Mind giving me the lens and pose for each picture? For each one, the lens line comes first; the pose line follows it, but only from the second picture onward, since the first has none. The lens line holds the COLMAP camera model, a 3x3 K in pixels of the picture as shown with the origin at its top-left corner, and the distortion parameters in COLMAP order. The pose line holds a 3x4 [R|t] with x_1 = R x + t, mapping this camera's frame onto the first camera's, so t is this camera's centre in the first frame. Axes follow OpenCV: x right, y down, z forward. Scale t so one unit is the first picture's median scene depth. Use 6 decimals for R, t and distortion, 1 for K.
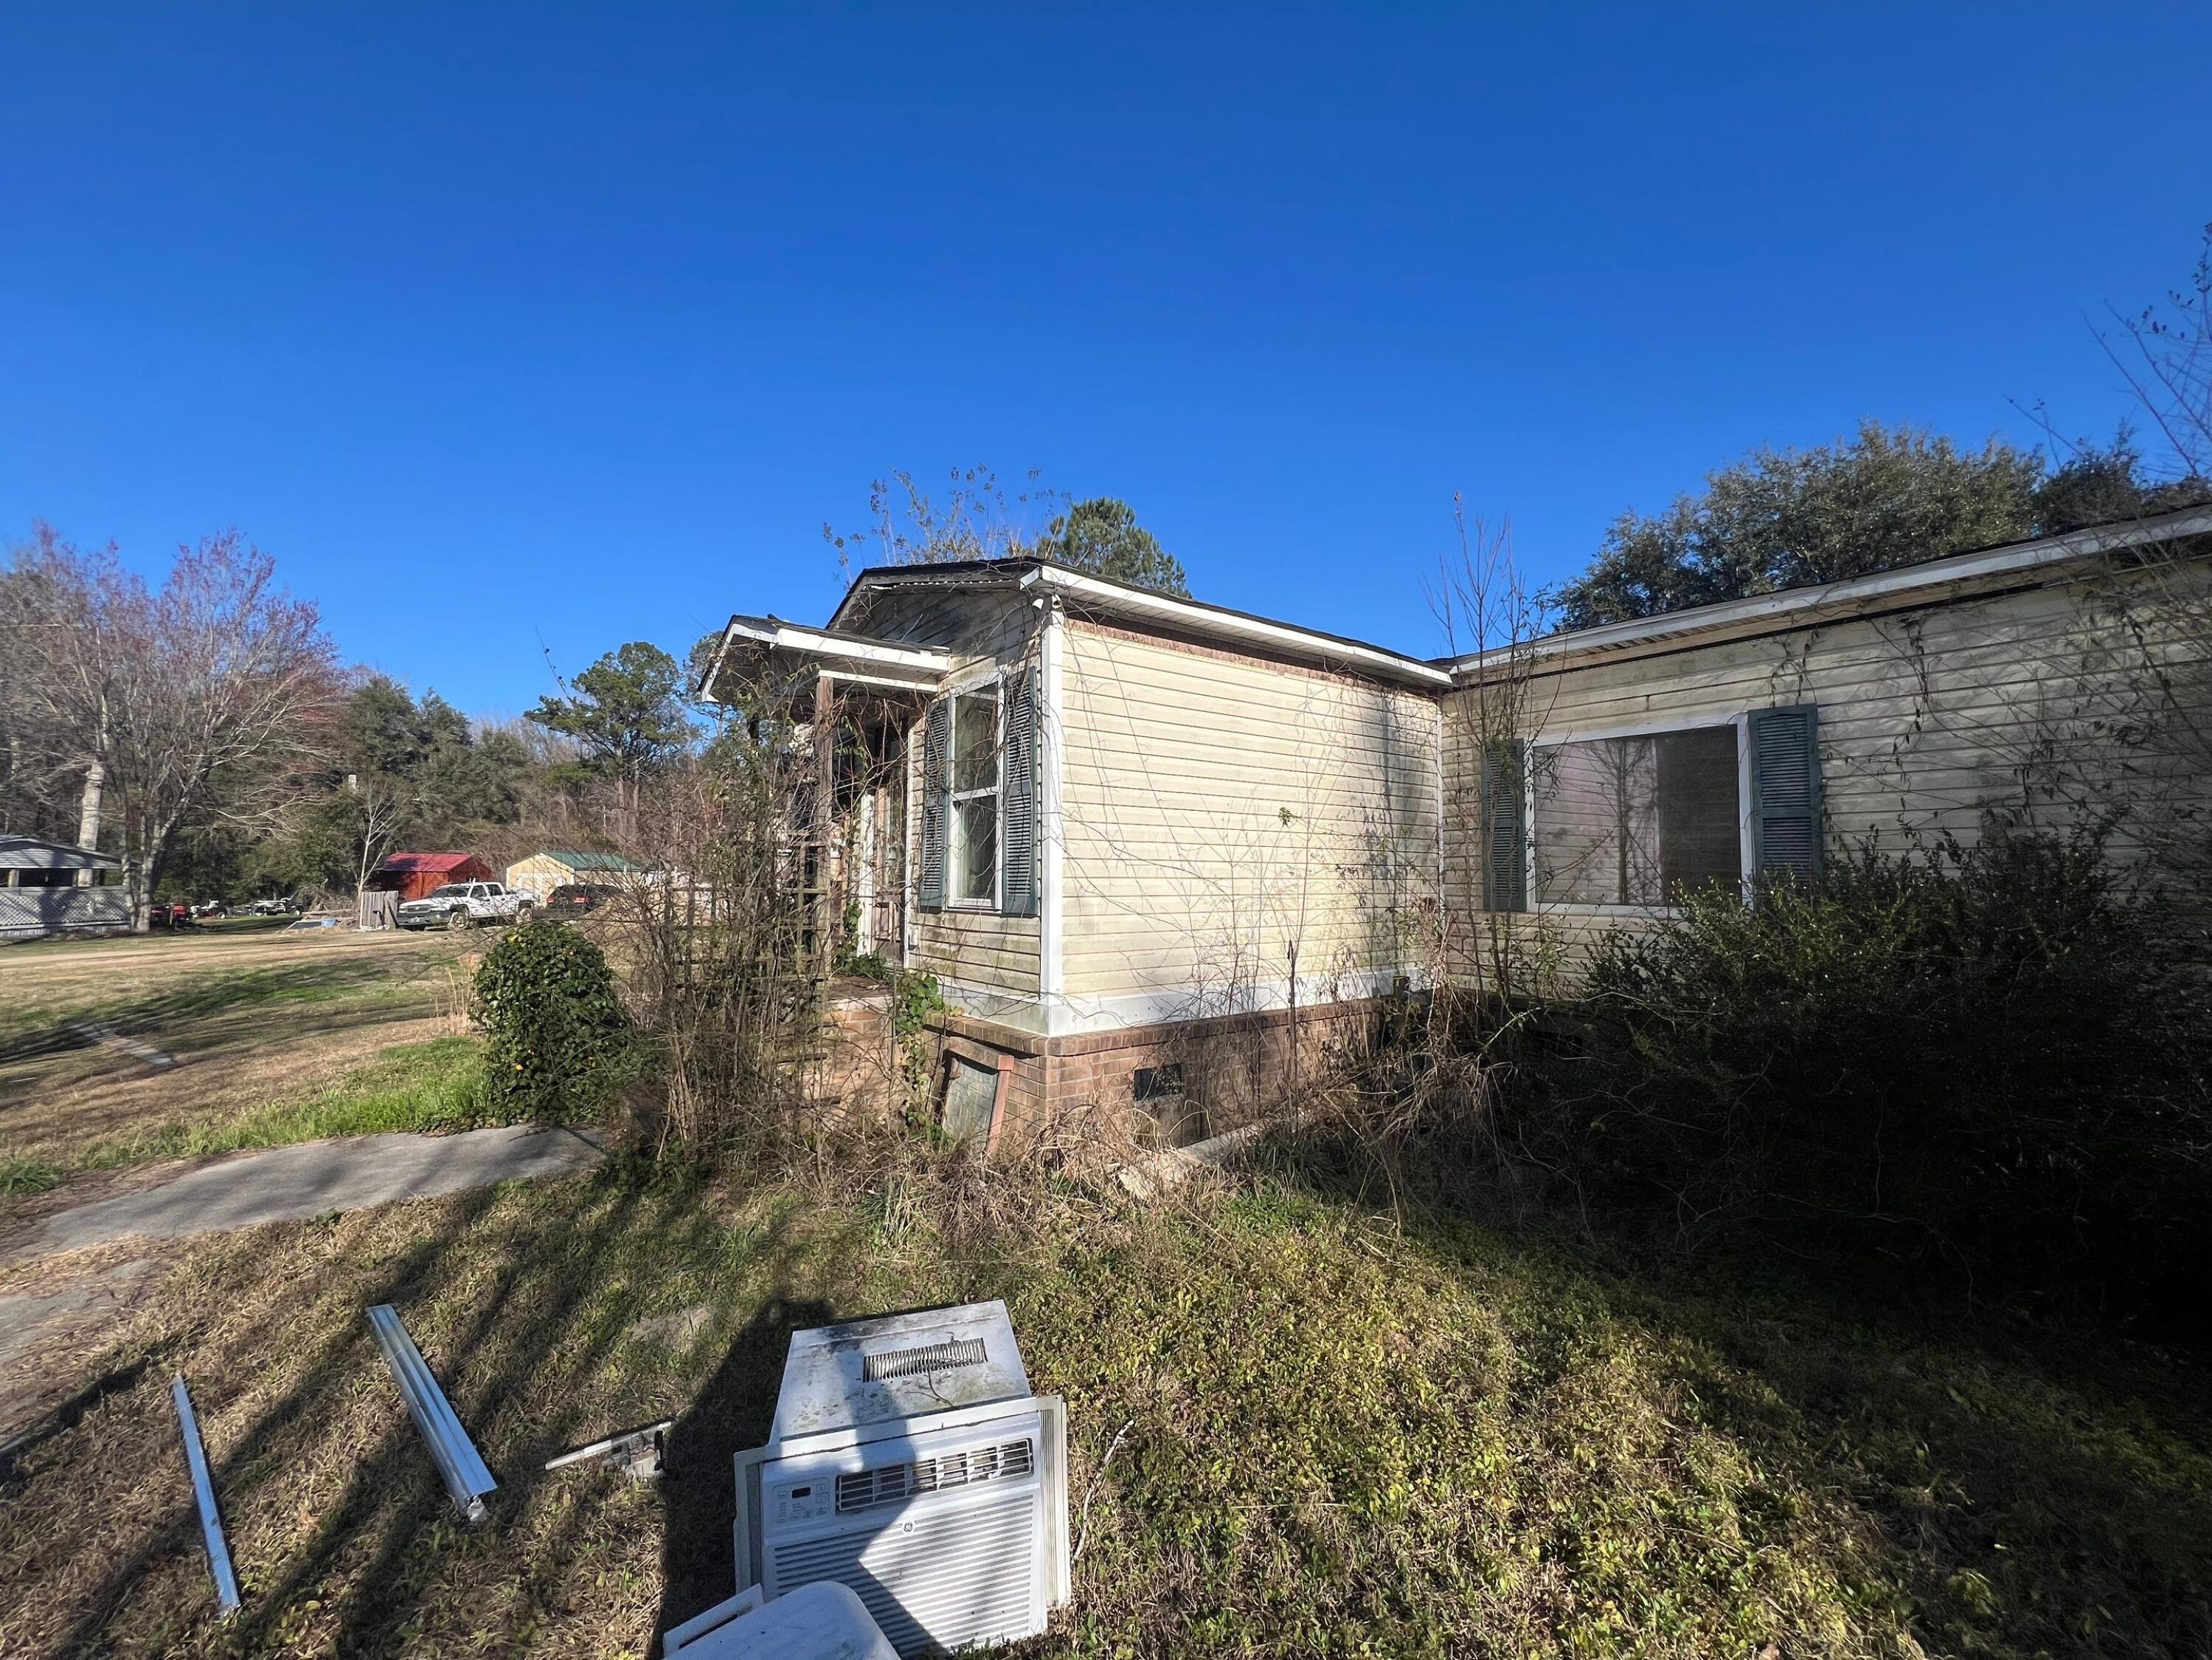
lens RADIAL K [[884.7, 0, 1108.5], [0, 884.7, 831.6], [0, 0, 1]] dist [-0.001189, 0.000497]
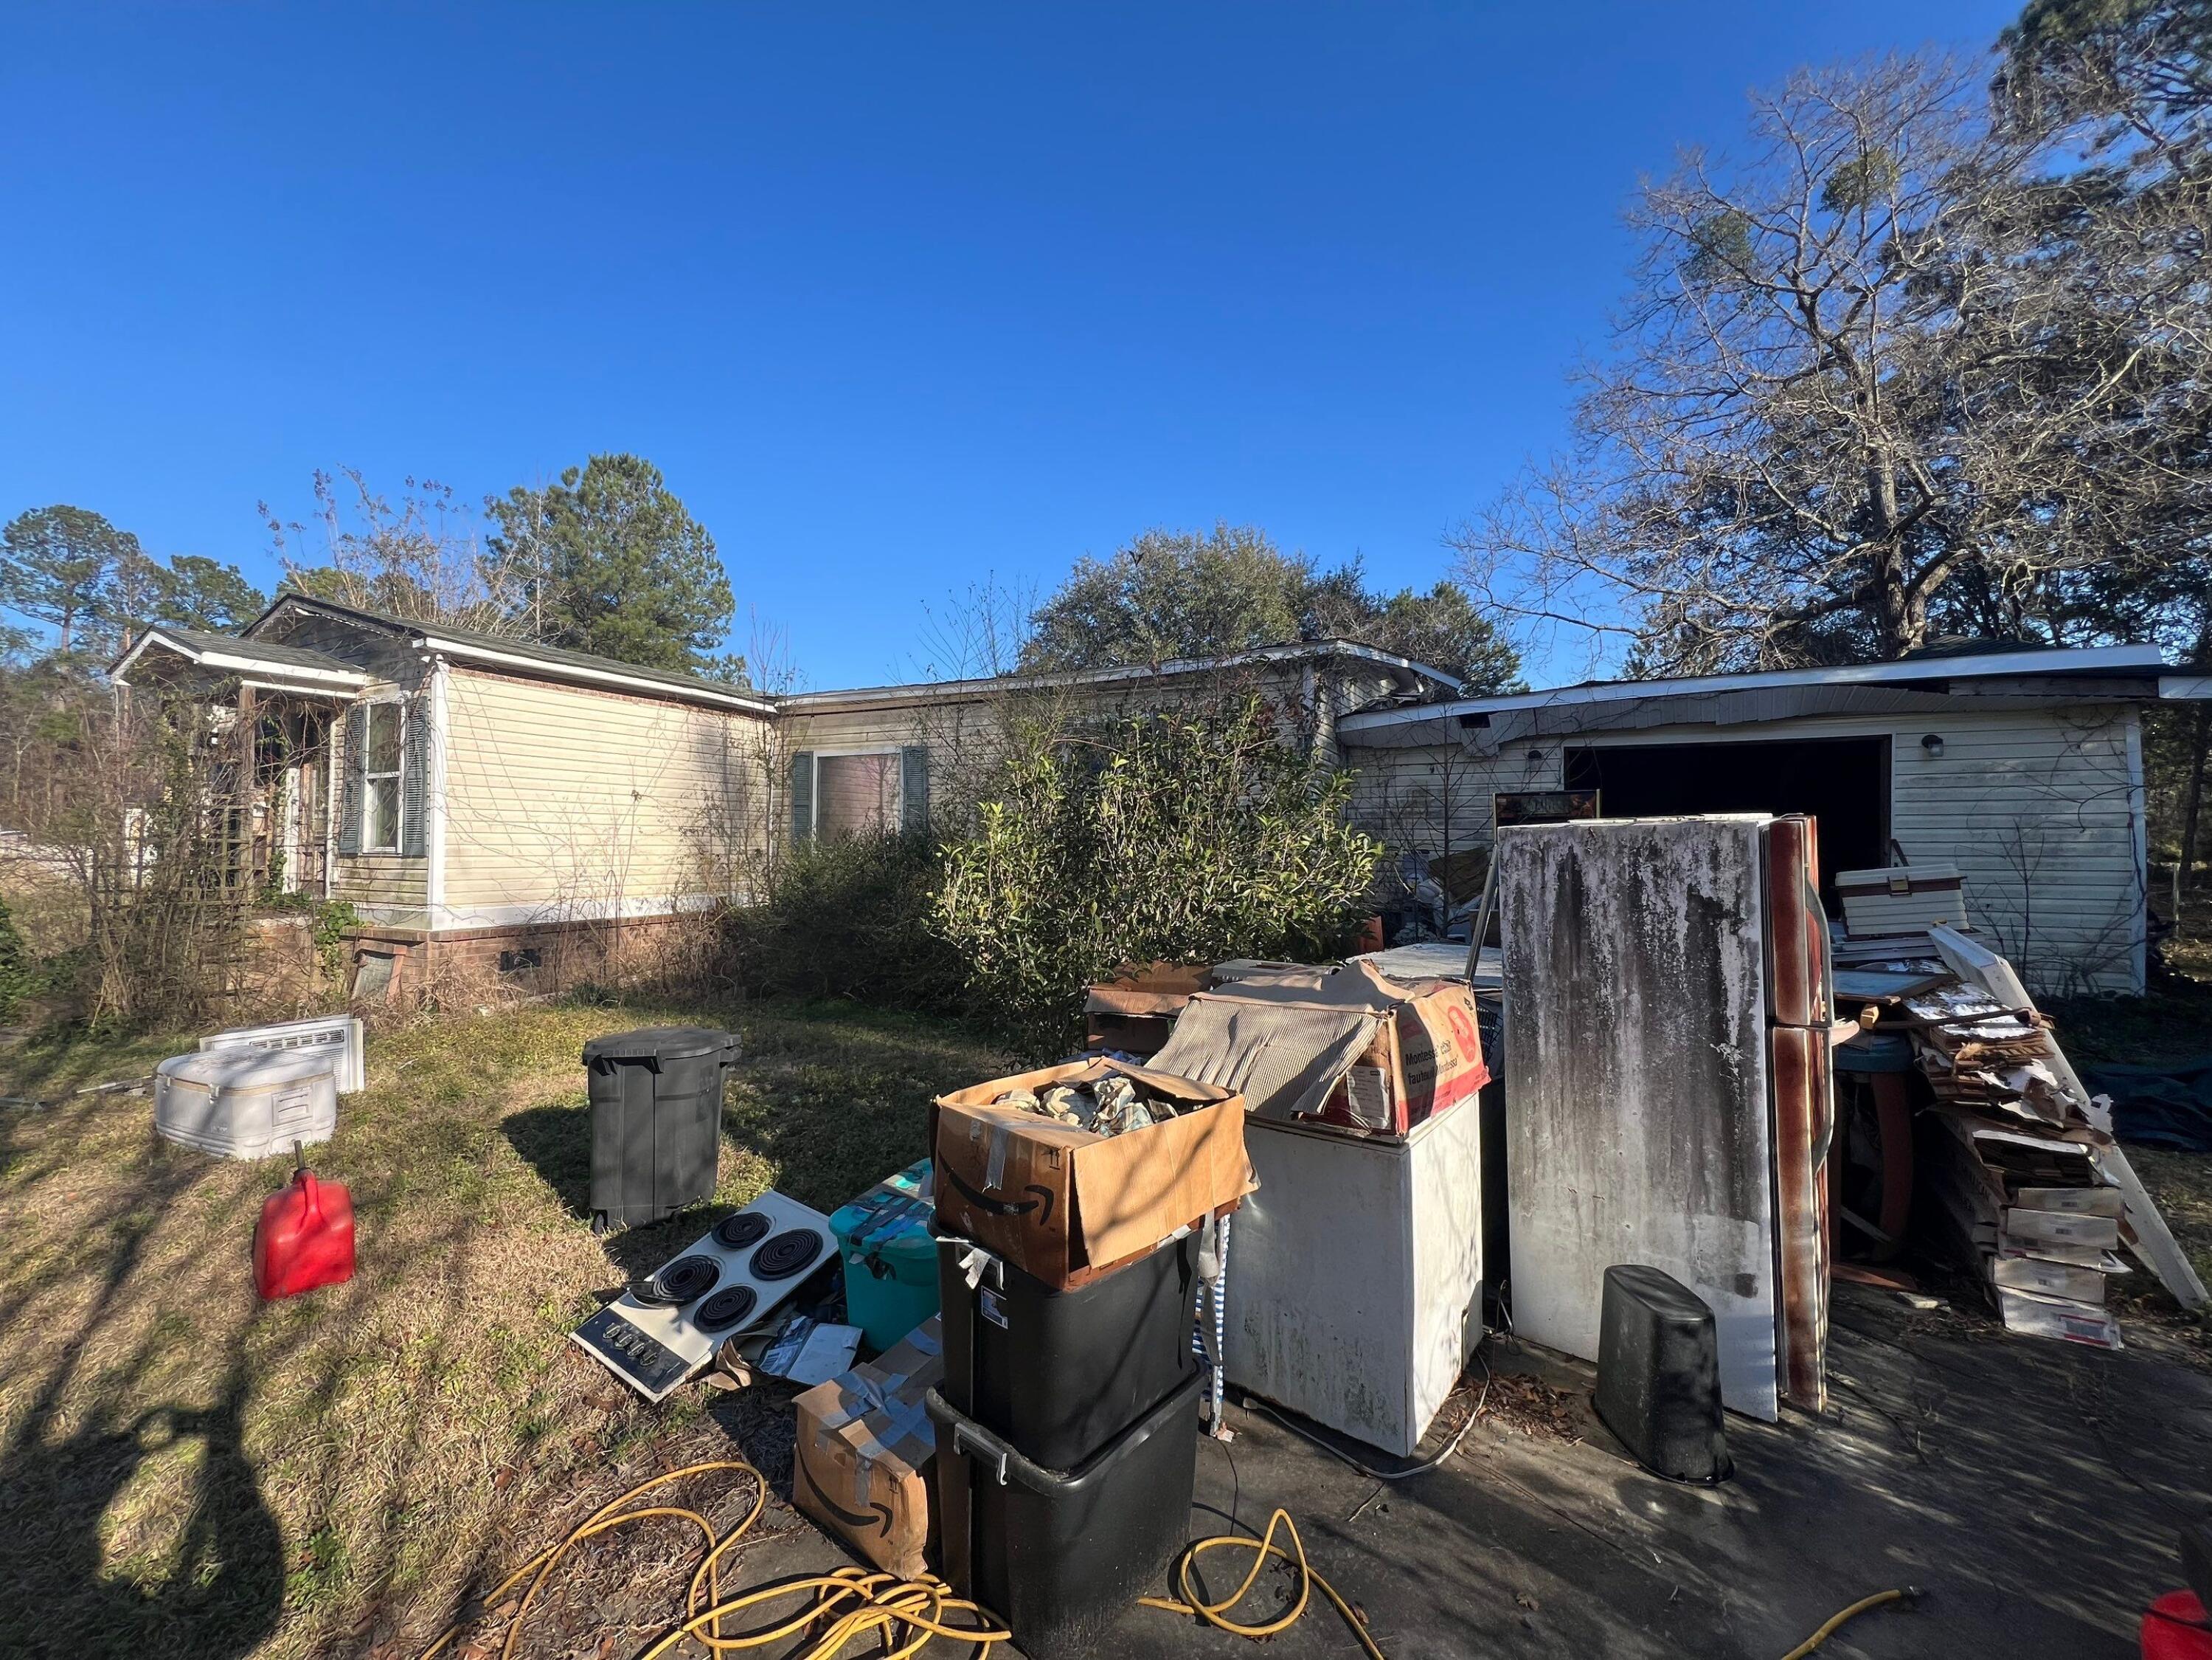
lens RADIAL K [[884.7, 0, 1102.2], [0, 884.7, 828.1], [0, 0, 1]] dist [-0.001189, 0.000497]
pose [[0.898377, 0.011212, 0.439081, 0.257553], [-0.026105, 0.999270, 0.027896, -0.025492], [-0.438448, -0.036523, 0.898014, -0.780687]]
